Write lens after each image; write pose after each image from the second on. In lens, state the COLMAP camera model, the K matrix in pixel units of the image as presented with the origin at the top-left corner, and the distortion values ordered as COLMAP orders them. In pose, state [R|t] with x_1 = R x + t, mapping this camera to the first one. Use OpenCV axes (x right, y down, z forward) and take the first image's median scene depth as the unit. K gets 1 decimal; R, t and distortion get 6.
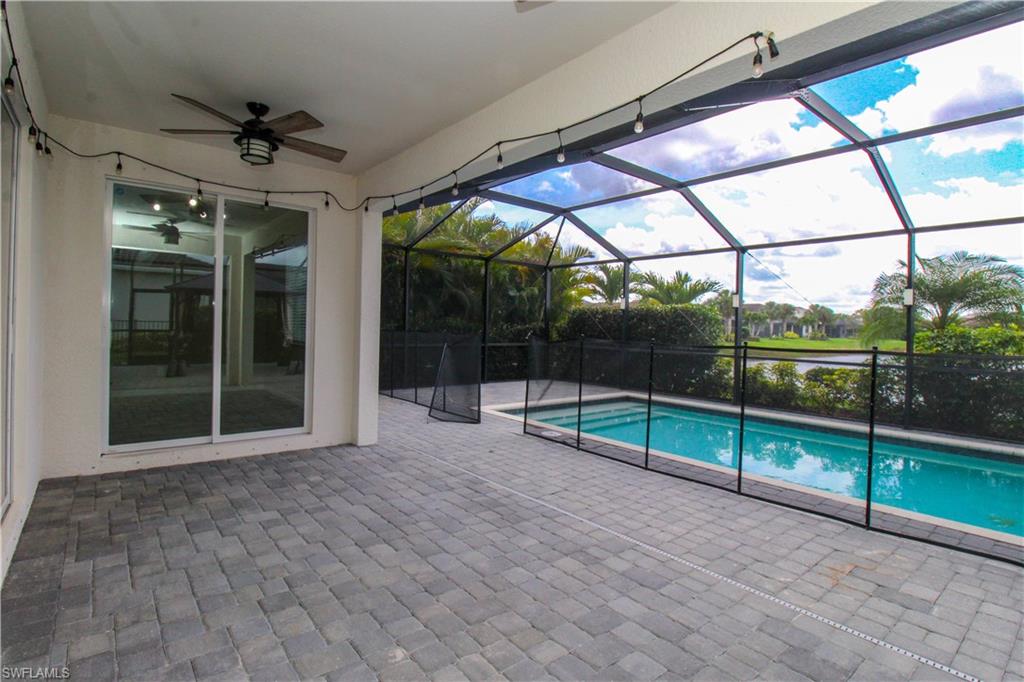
lens RADIAL K [[498.9, 0, 515.1], [0, 498.9, 334.6], [0, 0, 1]] dist [-0.010066, -0.001348]
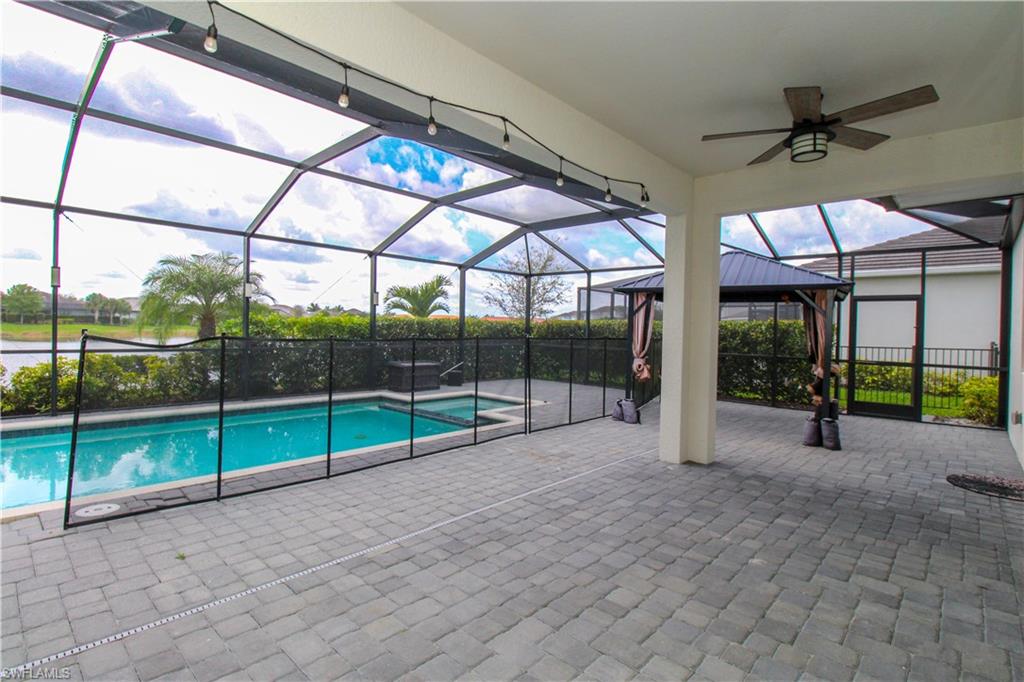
lens RADIAL K [[507.5, 0, 473.8], [0, 507.5, 328.2], [0, 0, 1]] dist [-0.005113, -0.002003]
pose [[-0.102674, -0.027433, 0.994337, -0.882705], [-0.009600, 0.999600, 0.026587, -0.037335], [-0.994669, -0.006816, -0.102896, 1.090164]]
